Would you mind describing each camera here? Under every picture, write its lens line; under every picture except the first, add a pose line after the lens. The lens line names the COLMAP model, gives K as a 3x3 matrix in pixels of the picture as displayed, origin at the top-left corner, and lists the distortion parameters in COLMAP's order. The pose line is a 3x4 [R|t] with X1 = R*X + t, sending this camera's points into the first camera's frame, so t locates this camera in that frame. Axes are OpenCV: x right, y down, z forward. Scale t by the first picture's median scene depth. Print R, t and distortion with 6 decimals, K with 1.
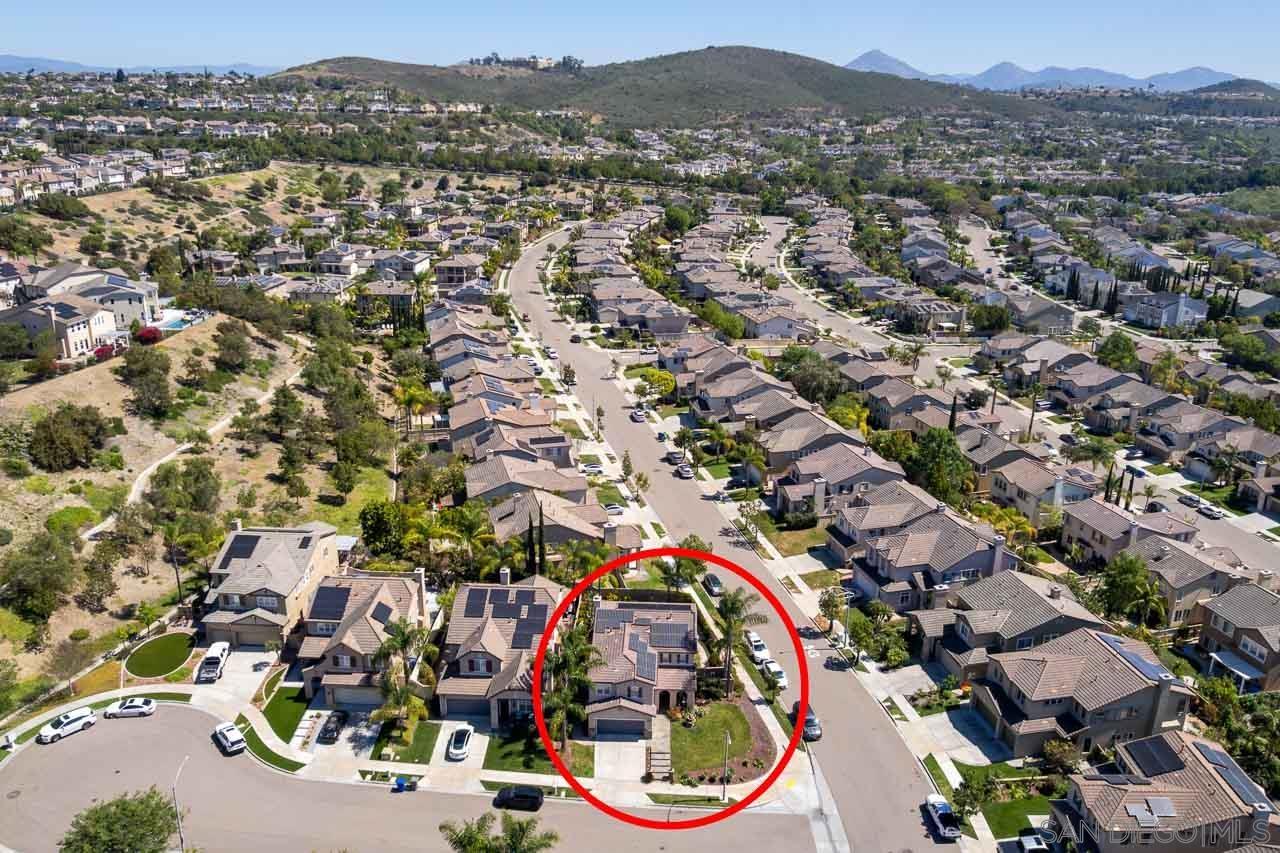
lens RADIAL K [[980.3, 0, 640.0], [0, 980.3, 426.5], [0, 0, 1]] dist [-0.044896, 0.004581]
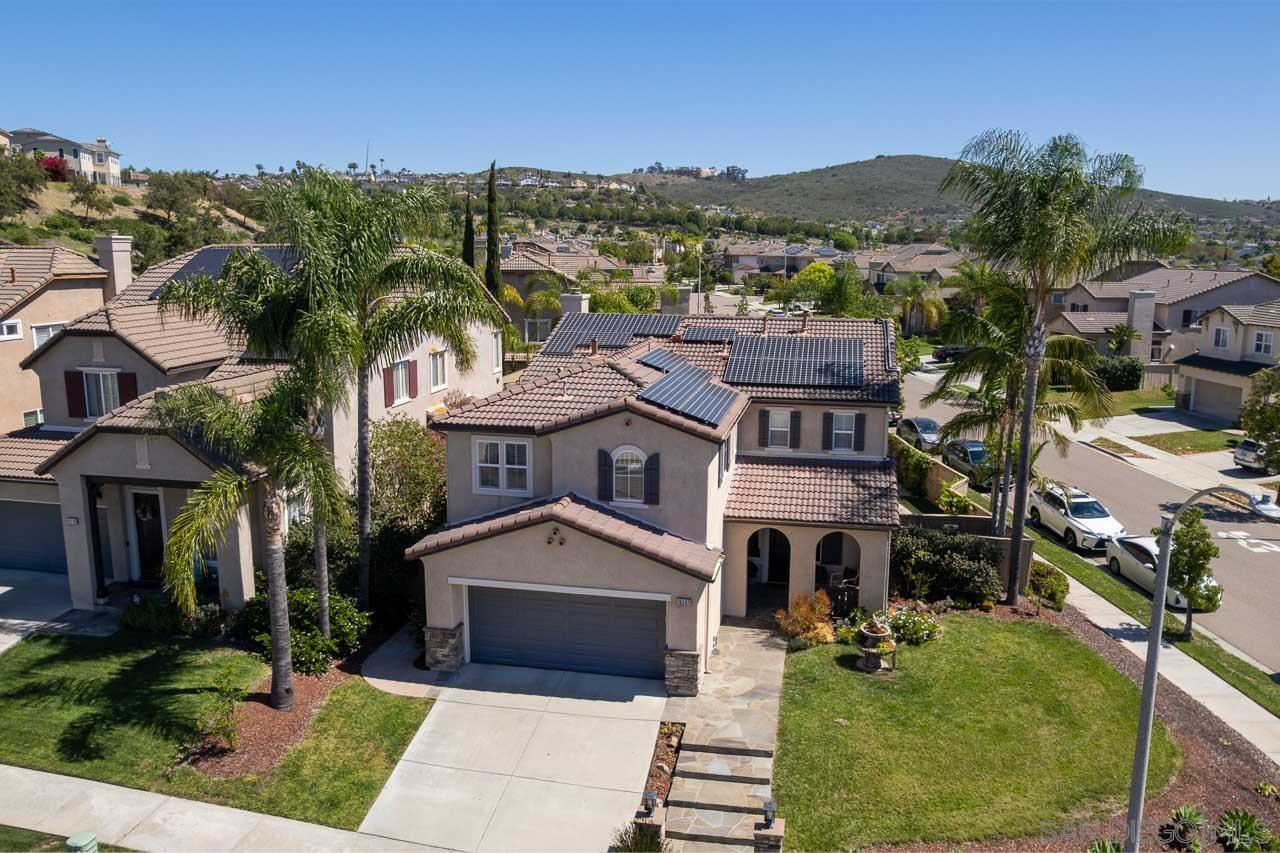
lens RADIAL K [[980.3, 0, 640.0], [0, 980.3, 426.5], [0, 0, 1]] dist [-0.044896, 0.004581]
pose [[0.986125, 0.020358, -0.164753, 0.023139], [-0.043617, 0.989357, -0.138815, 0.193412], [0.160174, 0.144075, 0.976518, 0.513746]]
